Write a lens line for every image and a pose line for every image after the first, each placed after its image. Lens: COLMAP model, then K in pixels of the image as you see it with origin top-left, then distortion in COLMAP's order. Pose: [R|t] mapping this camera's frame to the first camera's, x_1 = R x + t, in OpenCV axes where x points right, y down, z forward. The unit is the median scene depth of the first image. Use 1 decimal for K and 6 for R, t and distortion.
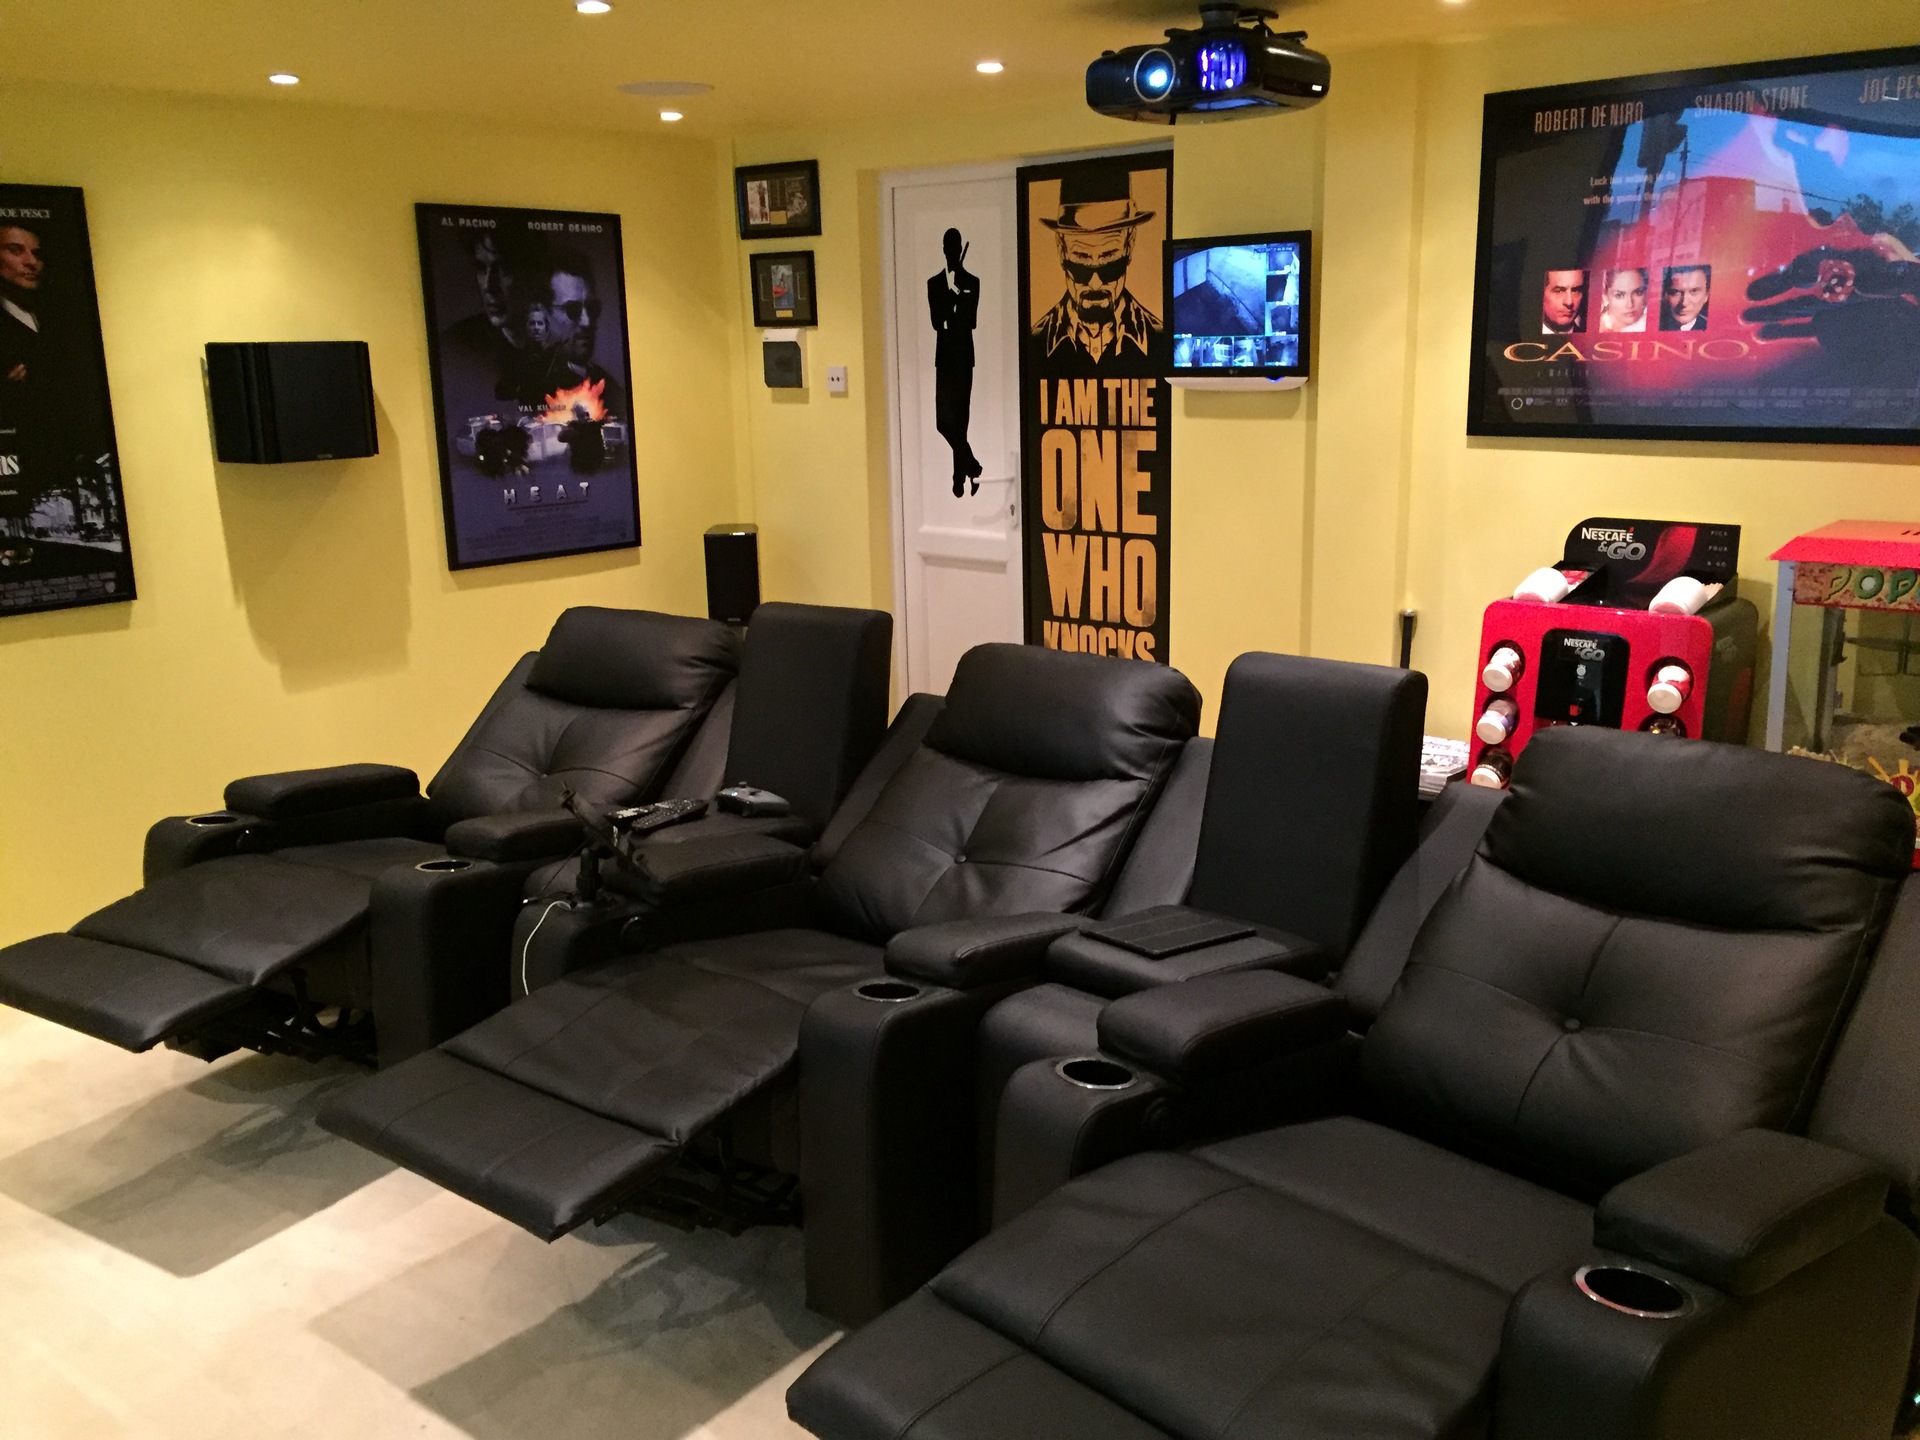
lens RADIAL K [[1649.7, 0, 959.6], [0, 1649.7, 720.6], [0, 0, 1]] dist [0.075069, -0.102255]
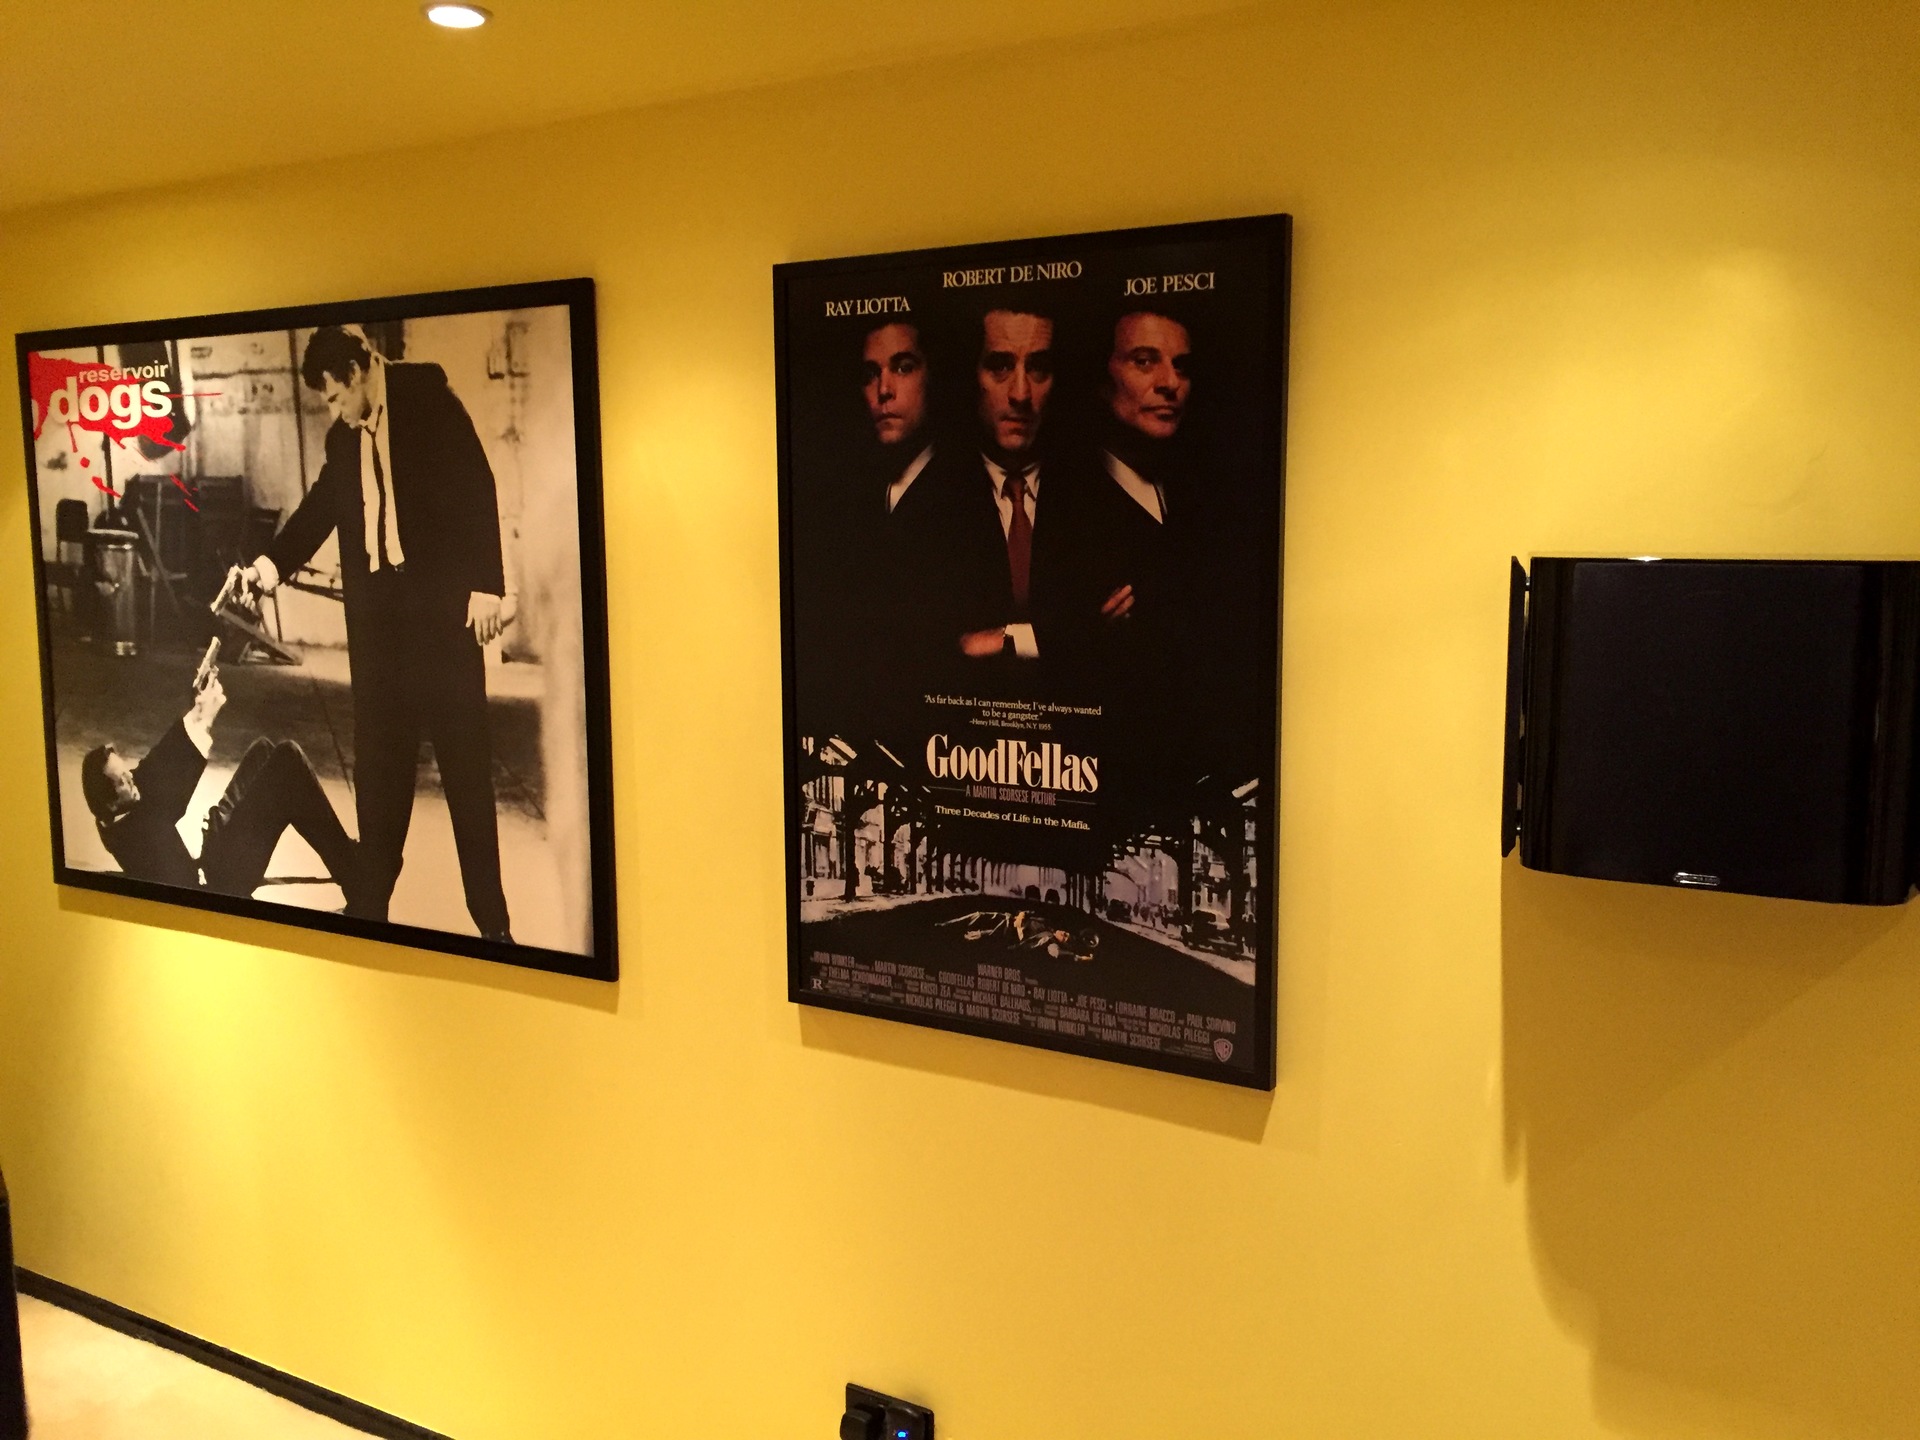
lens RADIAL K [[1649.7, 0, 965.3], [0, 1649.7, 720.9], [0, 0, 1]] dist [0.075069, -0.102255]
pose [[0.166966, 0.140243, -0.975938, -0.065803], [-0.227557, 0.968590, 0.100256, -0.178459], [0.959344, 0.205342, 0.193635, 0.726996]]
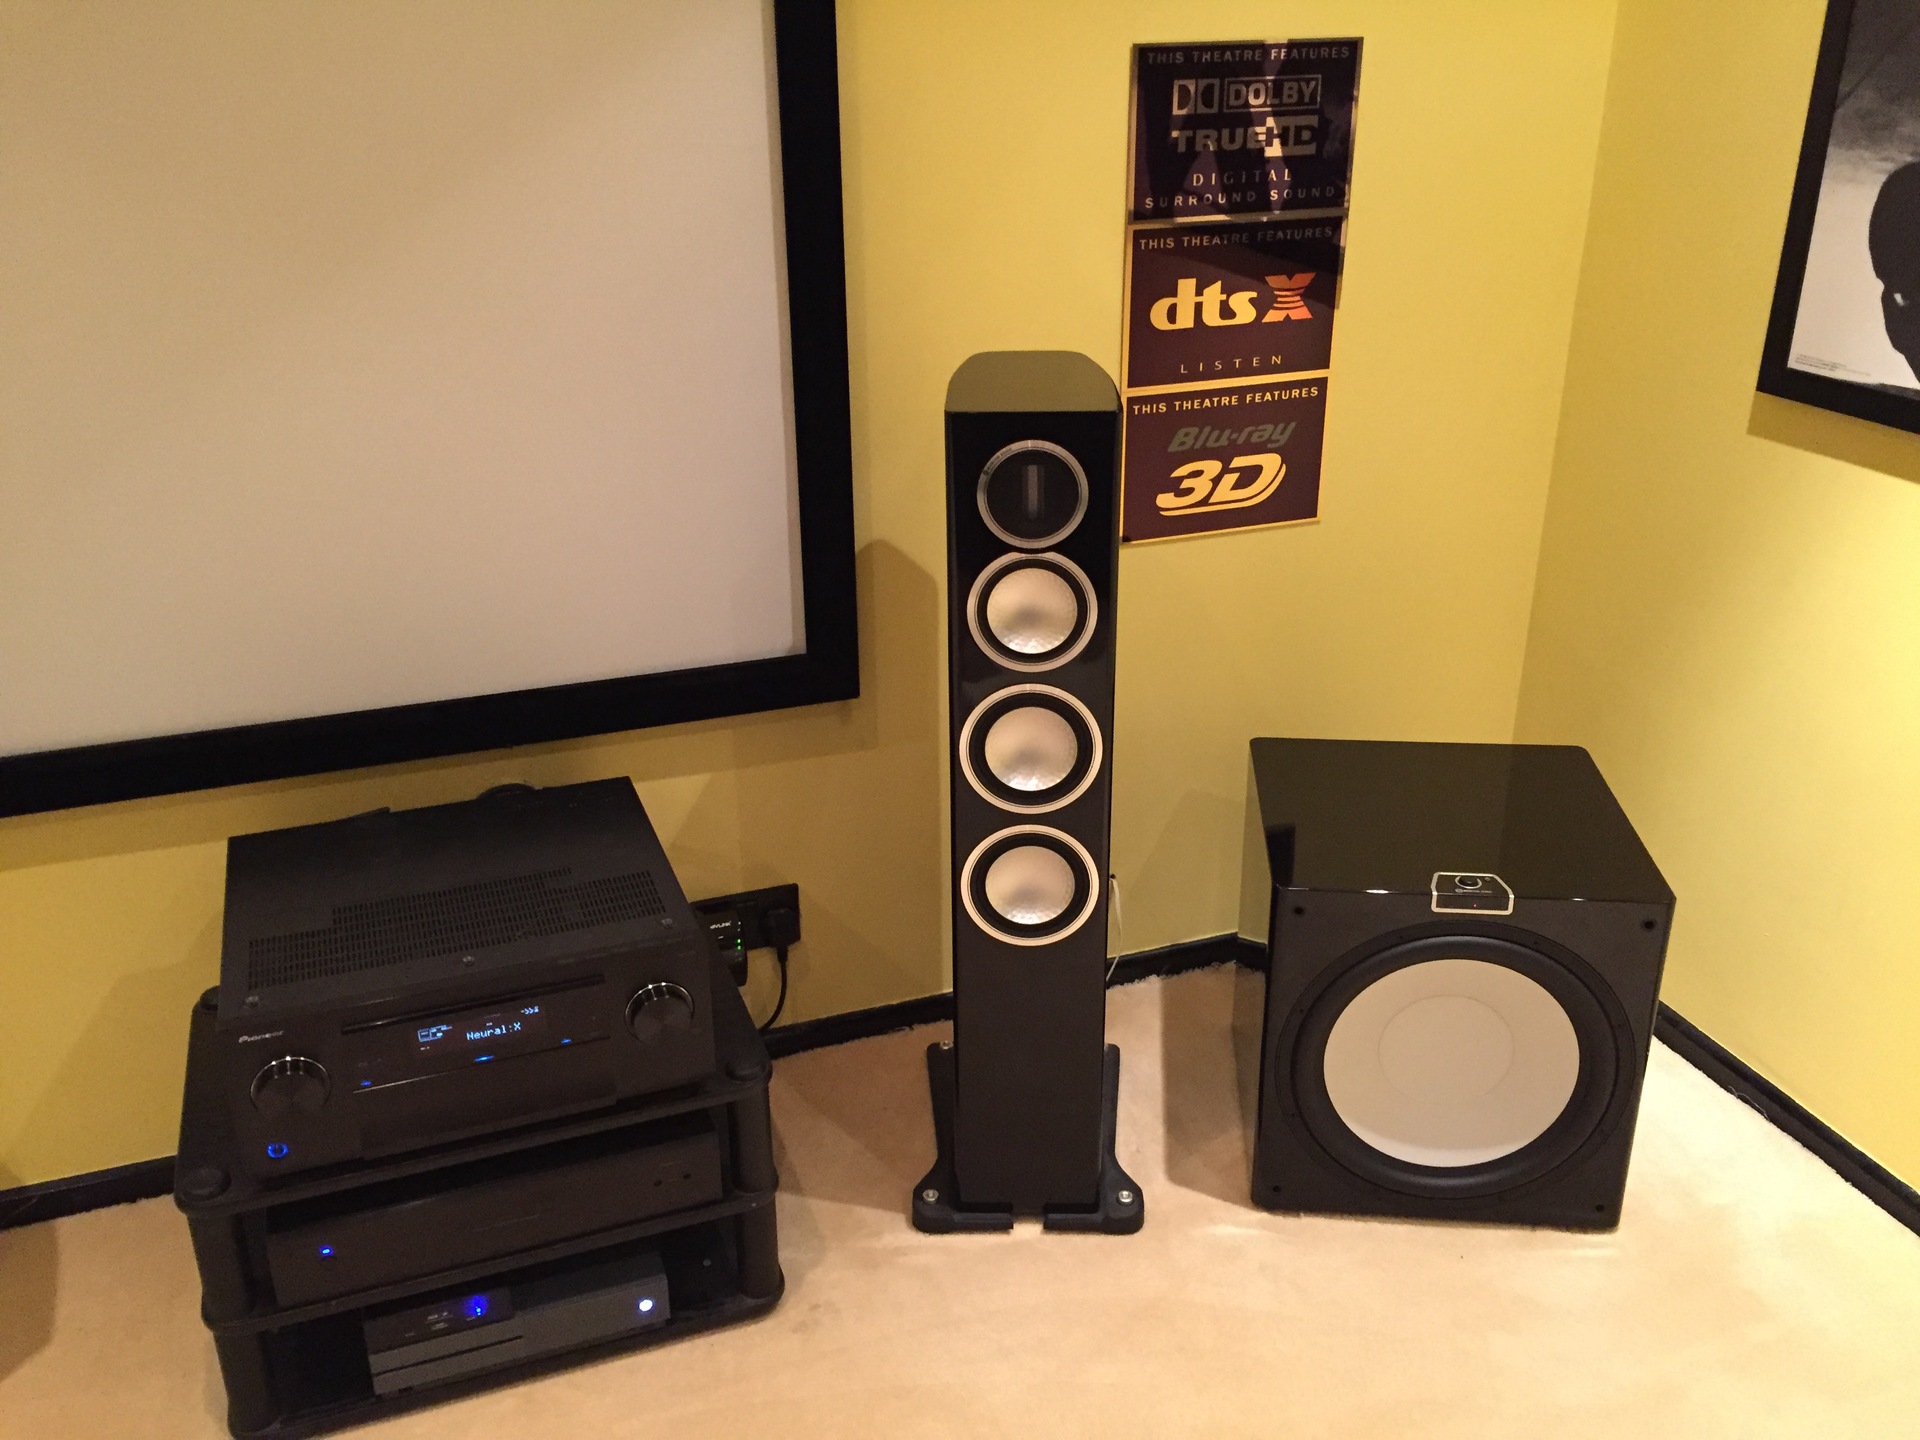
lens RADIAL K [[1649.7, 0, 958.2], [0, 1649.7, 714.4], [0, 0, 1]] dist [0.075069, -0.102255]
pose [[-0.494534, 0.372696, -0.785197, -0.327370], [-0.179369, 0.840190, 0.511769, -0.072096], [0.850449, 0.393927, -0.348652, 0.526959]]
